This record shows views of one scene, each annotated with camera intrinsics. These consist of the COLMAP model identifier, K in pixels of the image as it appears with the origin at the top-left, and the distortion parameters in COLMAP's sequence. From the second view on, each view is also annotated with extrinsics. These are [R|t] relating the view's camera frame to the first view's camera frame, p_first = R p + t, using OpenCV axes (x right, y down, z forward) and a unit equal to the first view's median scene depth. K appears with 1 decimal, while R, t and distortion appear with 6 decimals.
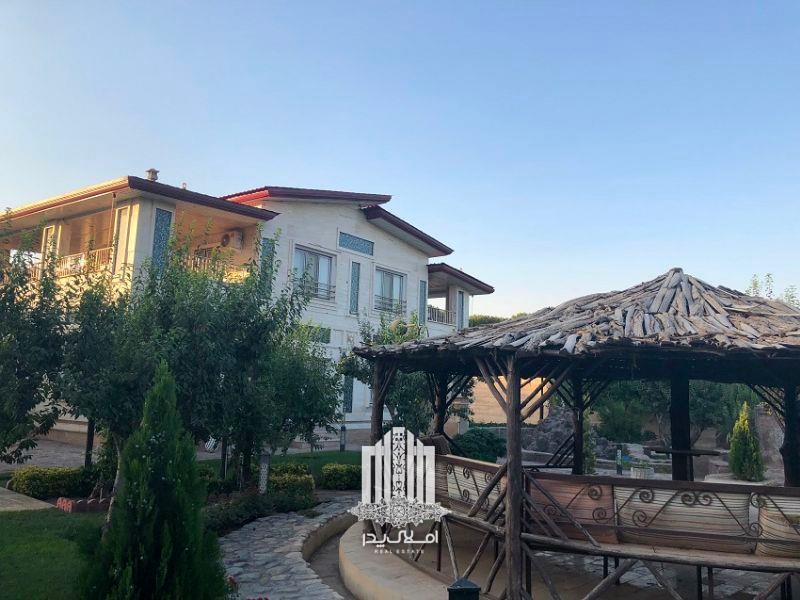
lens RADIAL K [[648.0, 0, 400.0], [0, 648.0, 300.0], [0, 0, 1]] dist [0.000847, 0.001461]
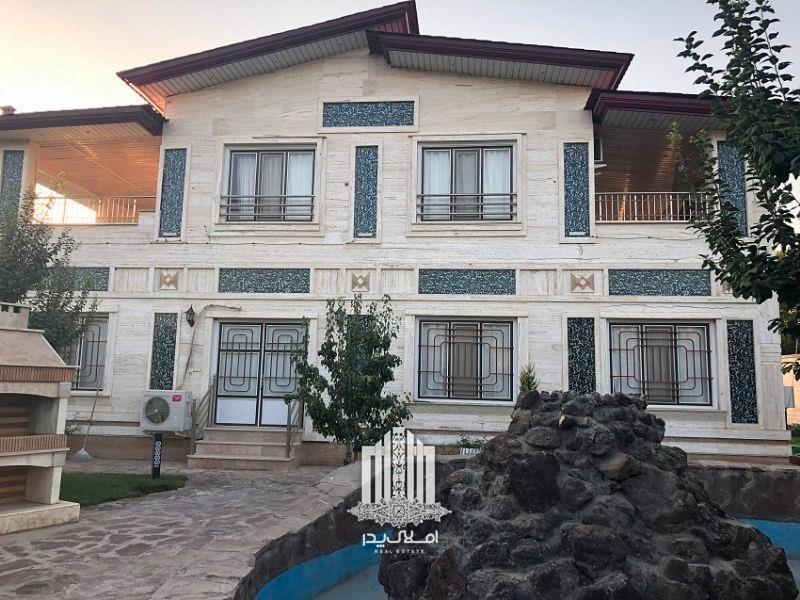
lens RADIAL K [[648.0, 0, 400.0], [0, 648.0, 300.0], [0, 0, 1]] dist [0.000847, 0.001461]
pose [[0.536620, -0.137217, -0.832593, 0.399036], [0.121347, 0.988983, -0.084780, 0.125616], [0.835053, -0.055538, 0.547358, 0.714913]]
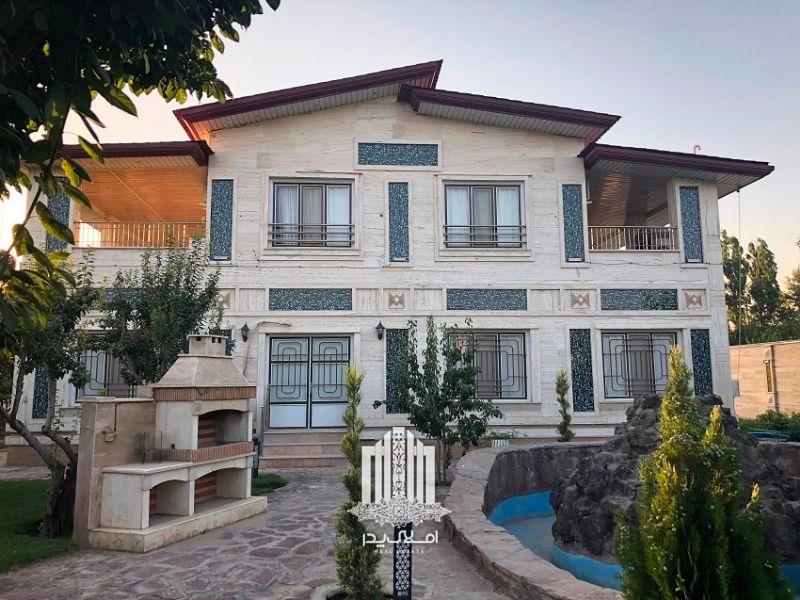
lens RADIAL K [[639.0, 0, 400.0], [0, 639.0, 300.0], [0, 0, 1]] dist [0.005632, -0.002095]
pose [[0.666904, -0.138274, -0.732202, 0.387813], [0.141318, 0.988269, -0.057916, 0.096193], [0.731620, -0.064849, 0.678621, 0.564225]]
